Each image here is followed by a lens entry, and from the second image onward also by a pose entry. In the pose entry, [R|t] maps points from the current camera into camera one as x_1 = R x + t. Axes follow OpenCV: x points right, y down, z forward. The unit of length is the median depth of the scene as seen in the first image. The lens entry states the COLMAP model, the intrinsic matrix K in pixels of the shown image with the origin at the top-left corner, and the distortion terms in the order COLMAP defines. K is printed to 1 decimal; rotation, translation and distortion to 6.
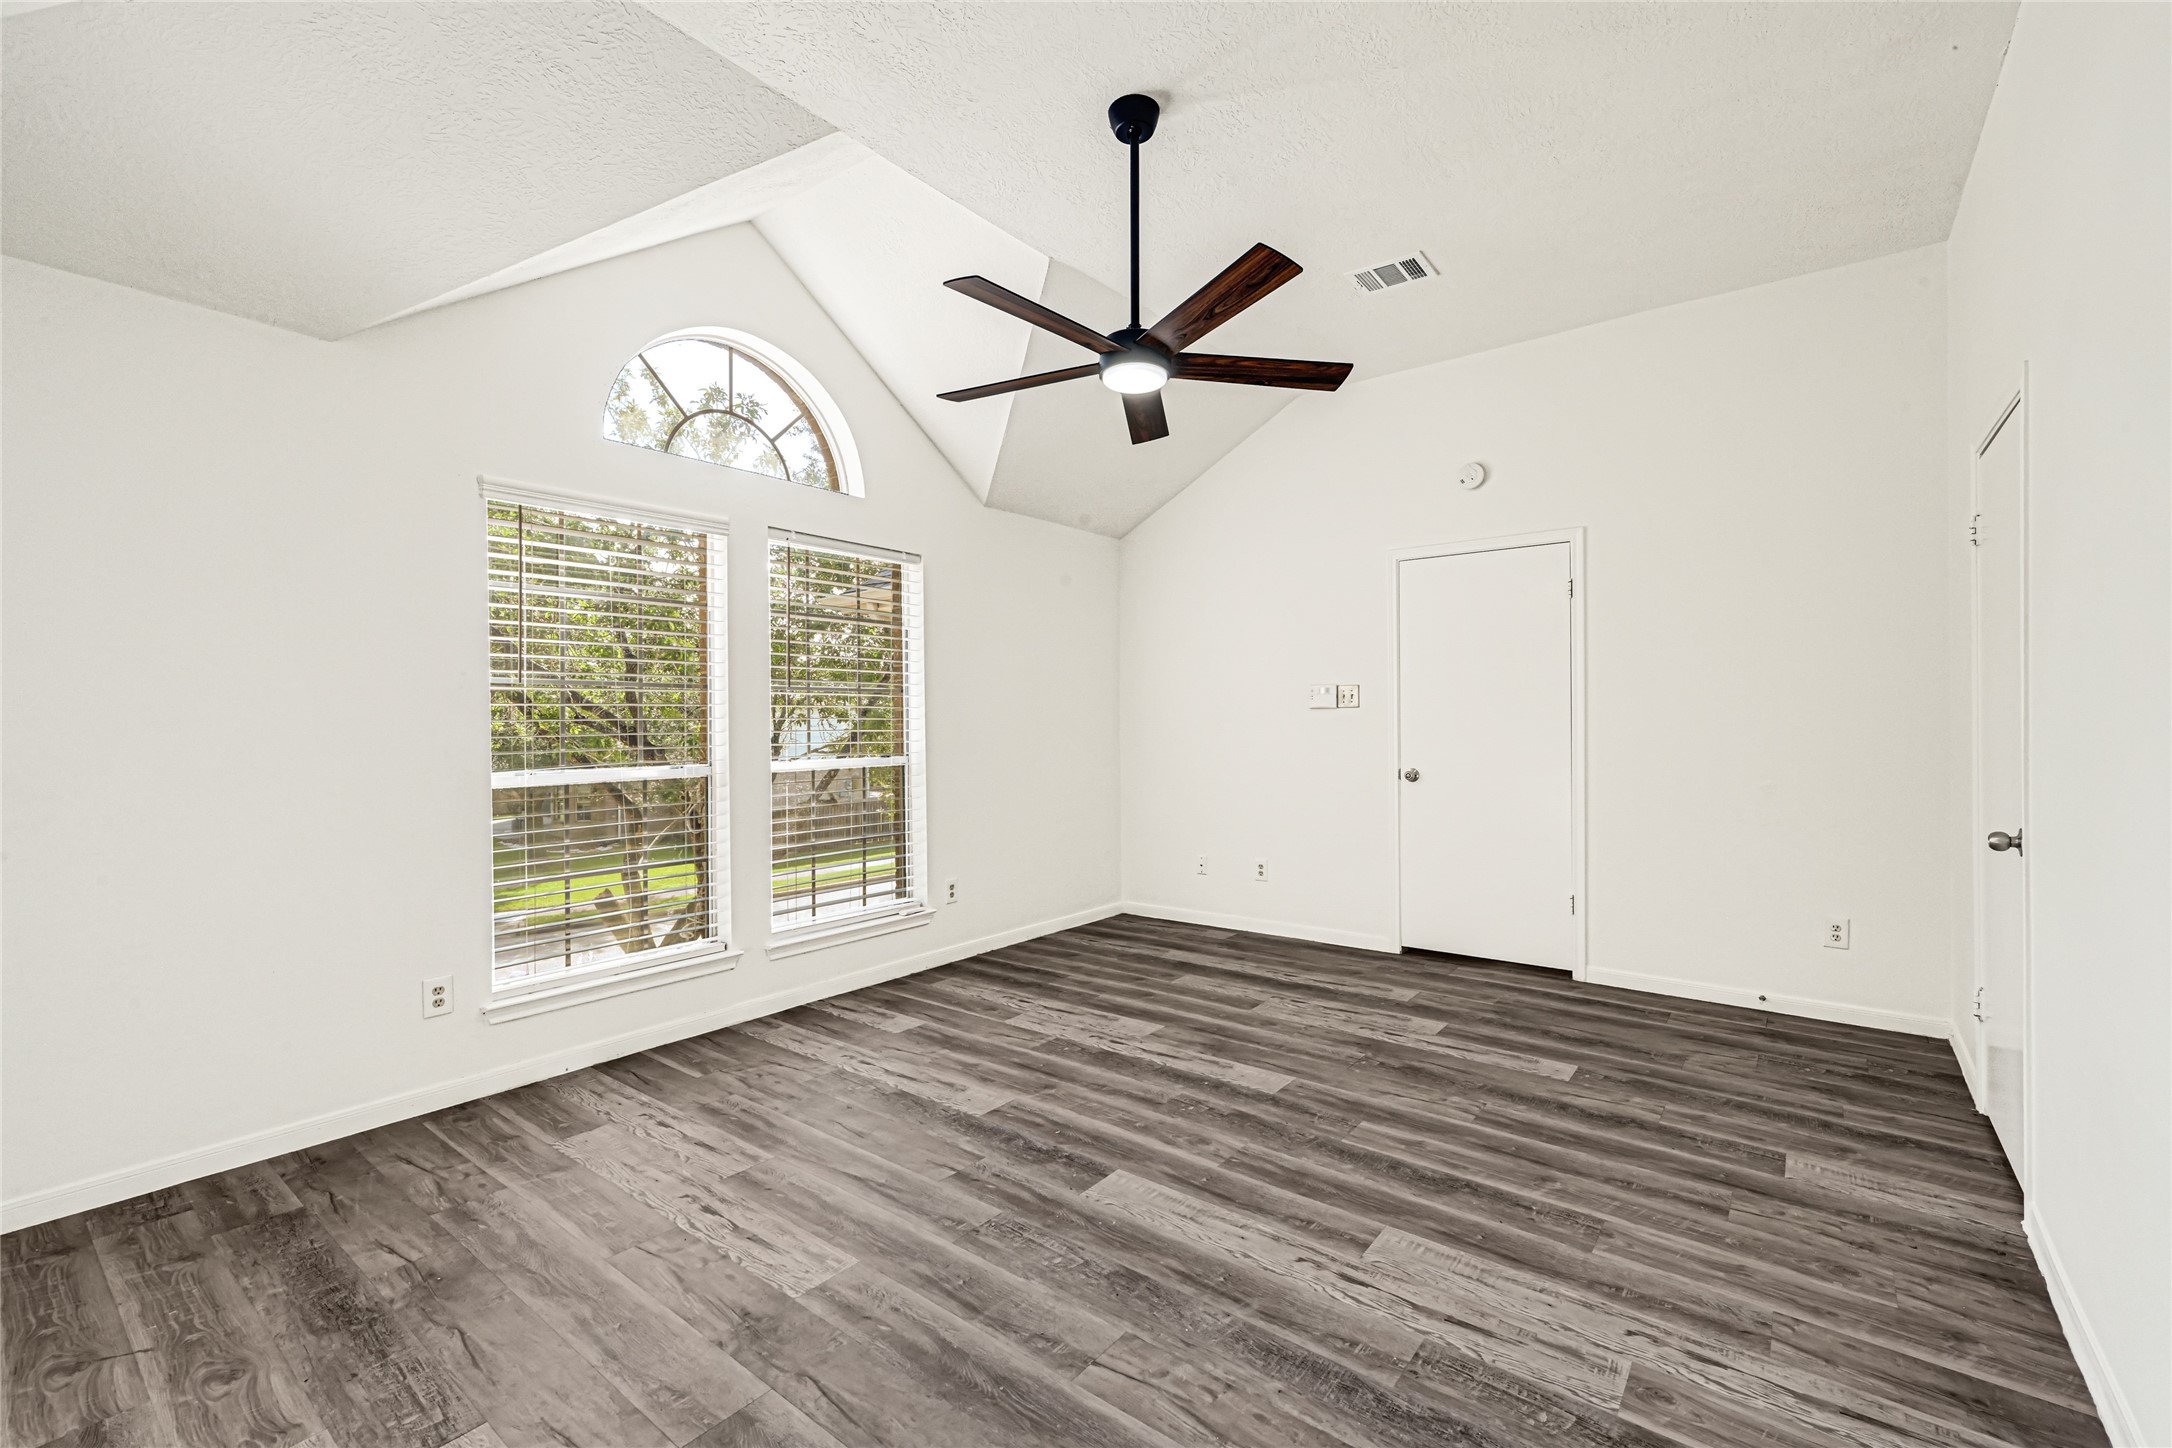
lens RADIAL K [[898.3, 0, 1095.1], [0, 898.3, 728.4], [0, 0, 1]] dist [0.001078, 0.000521]
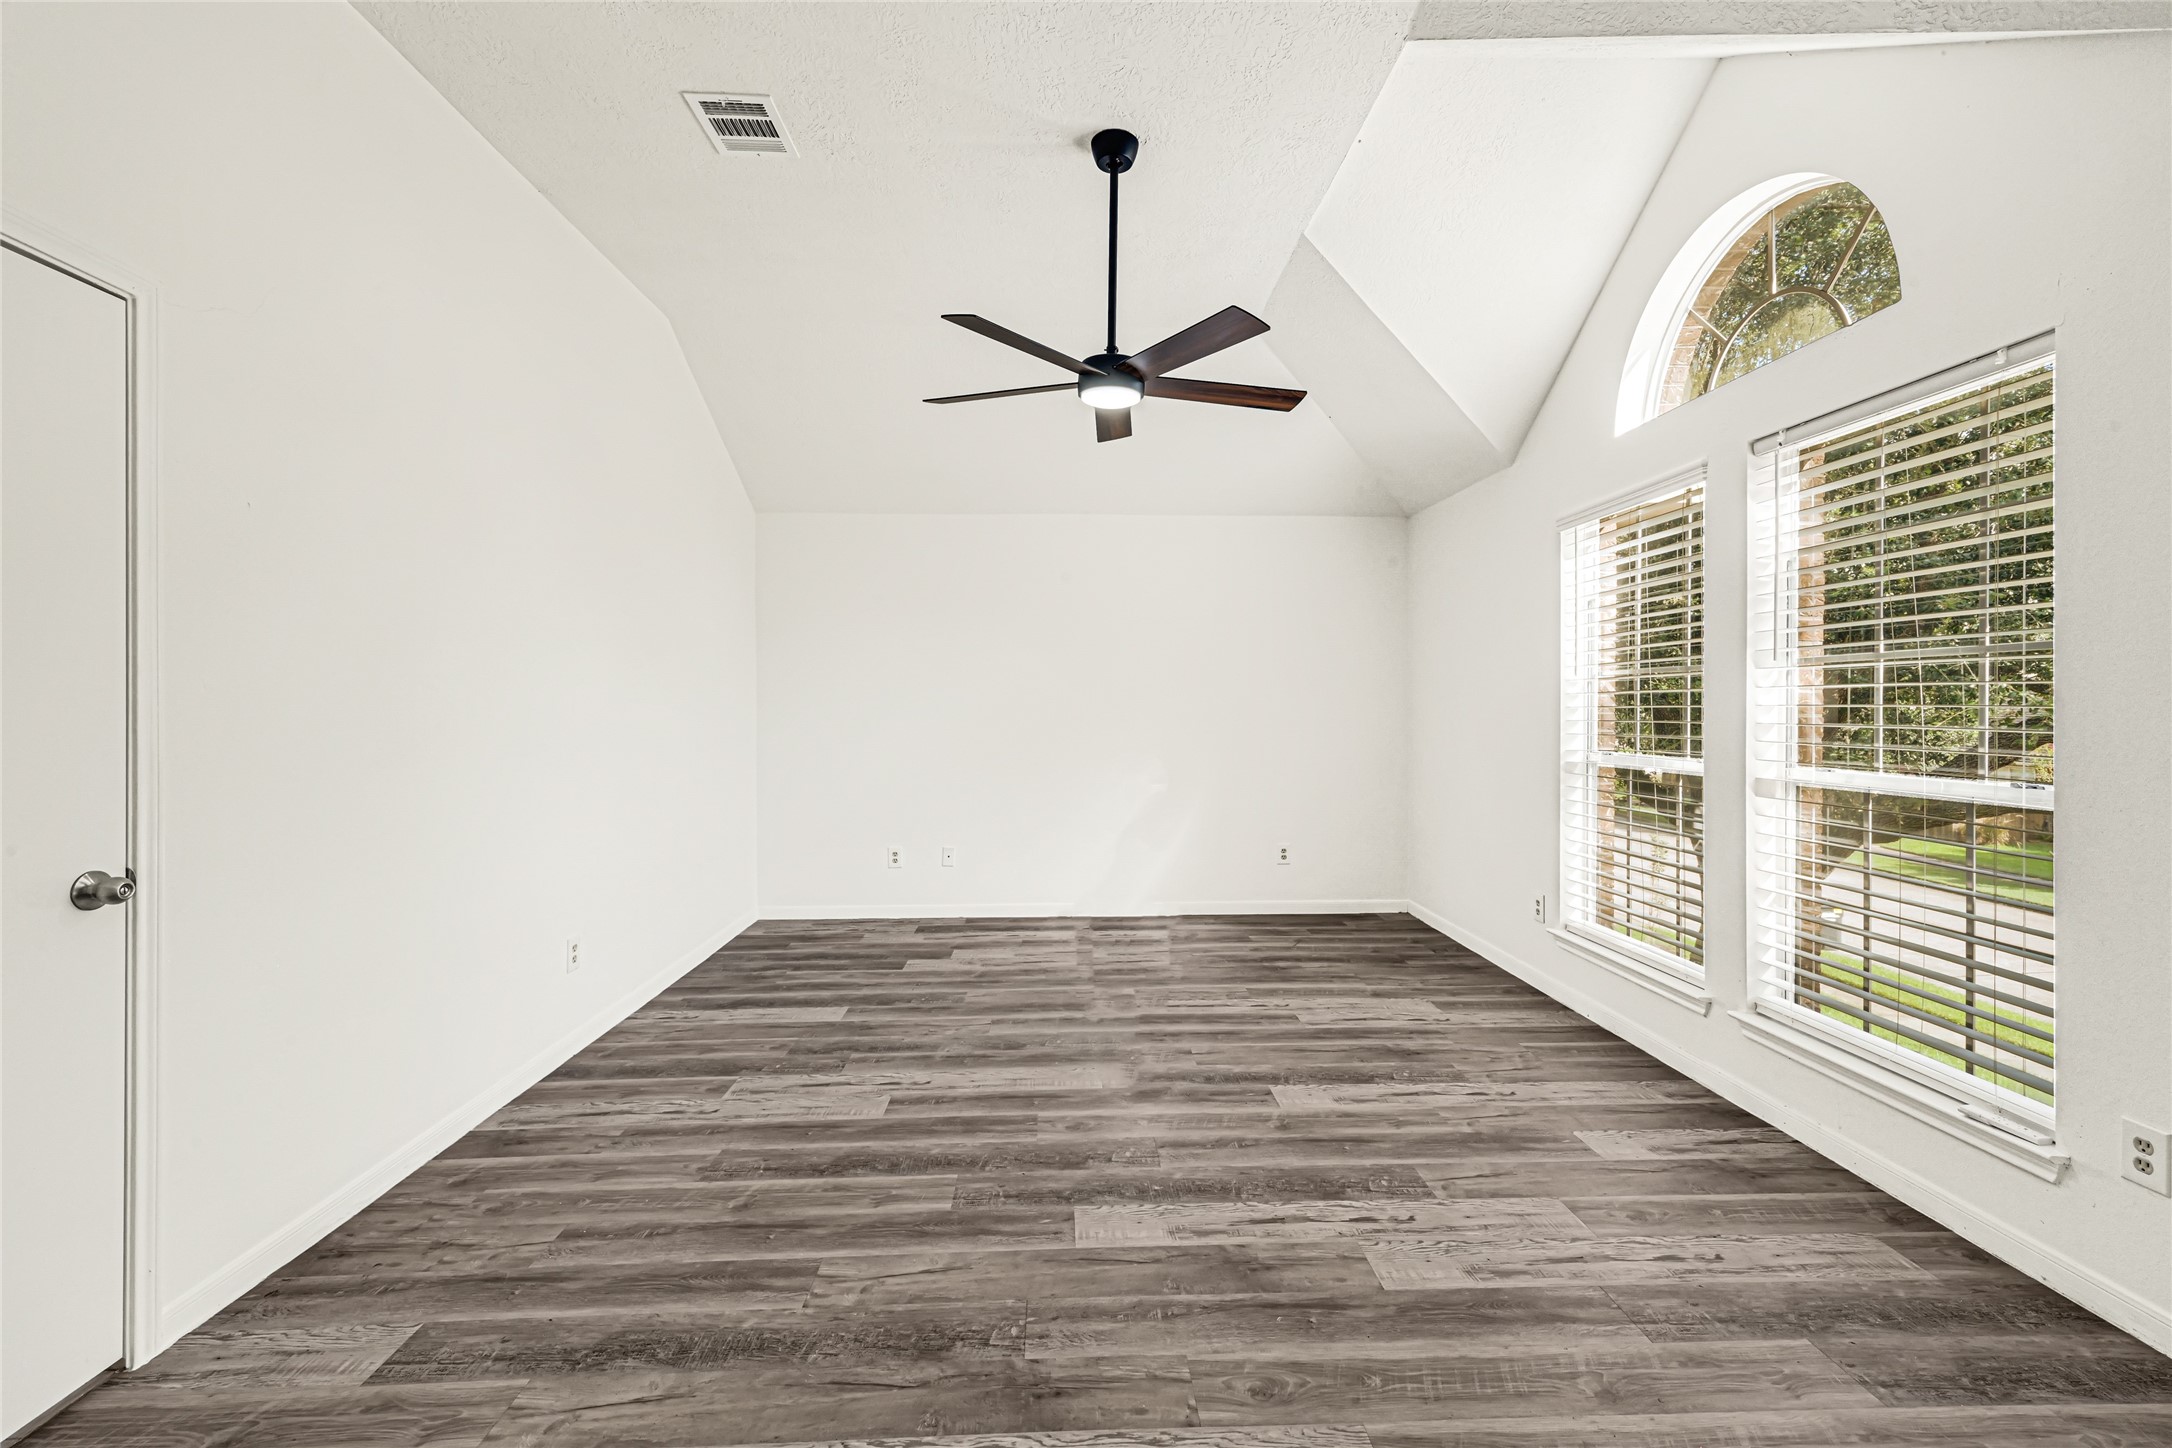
lens RADIAL K [[898.3, 0, 1095.1], [0, 898.3, 728.4], [0, 0, 1]] dist [0.001078, 0.000521]
pose [[-0.753117, 0.022508, -0.657502, 0.763376], [0.001283, 0.999463, 0.032744, -0.023788], [0.657885, 0.023817, -0.752741, 1.779811]]
